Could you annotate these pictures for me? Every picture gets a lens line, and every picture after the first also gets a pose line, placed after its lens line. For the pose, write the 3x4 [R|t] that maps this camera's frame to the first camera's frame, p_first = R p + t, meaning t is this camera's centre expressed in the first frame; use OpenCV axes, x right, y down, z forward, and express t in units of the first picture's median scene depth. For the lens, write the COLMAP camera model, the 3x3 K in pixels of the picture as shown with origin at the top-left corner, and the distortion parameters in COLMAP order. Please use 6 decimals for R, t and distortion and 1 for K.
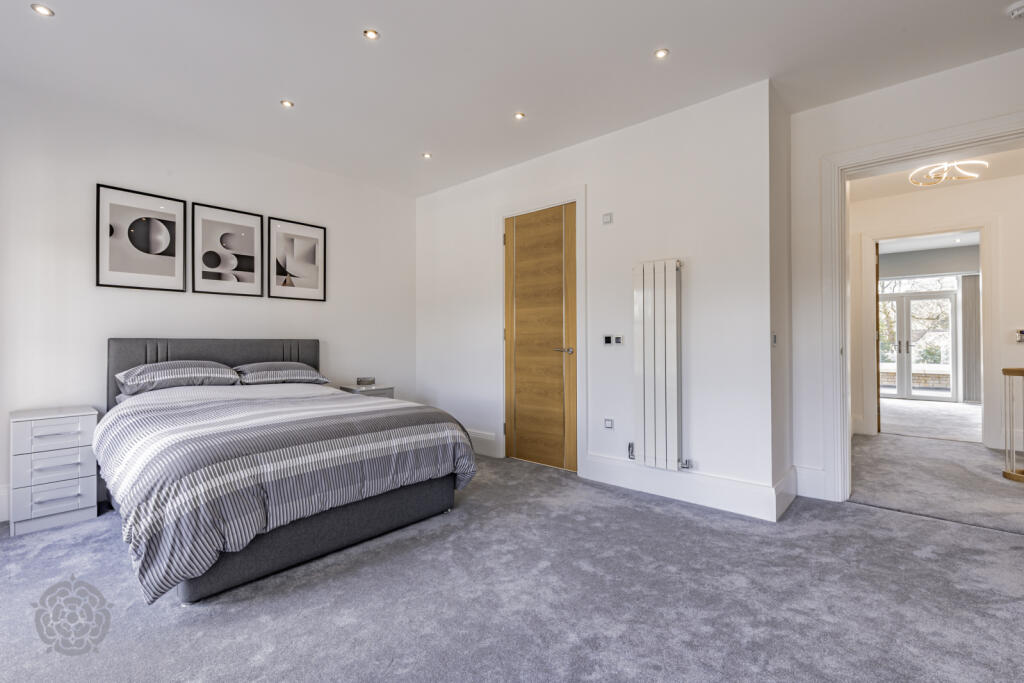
lens RADIAL K [[461.4, 0, 519.6], [0, 461.4, 338.7], [0, 0, 1]] dist [0.013767, -0.000040]
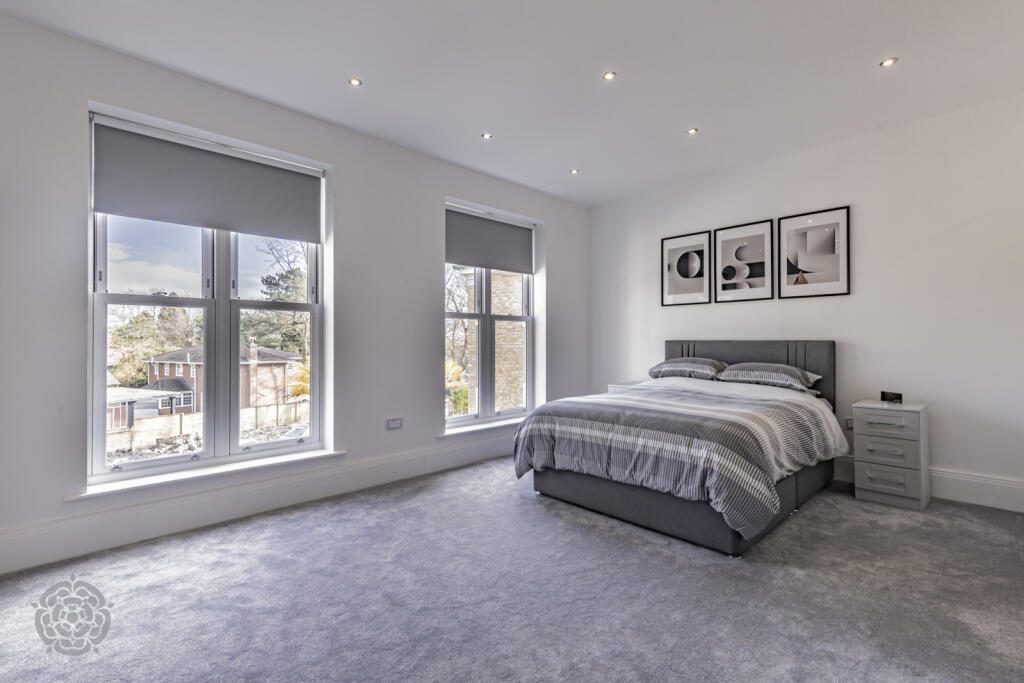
lens RADIAL K [[461.4, 0, 519.6], [0, 461.4, 338.7], [0, 0, 1]] dist [0.013767, -0.000040]
pose [[-0.079674, -0.005641, -0.996805, 0.544668], [0.006779, 0.999958, -0.006200, -0.000458], [0.996798, -0.007251, -0.079633, 0.565660]]
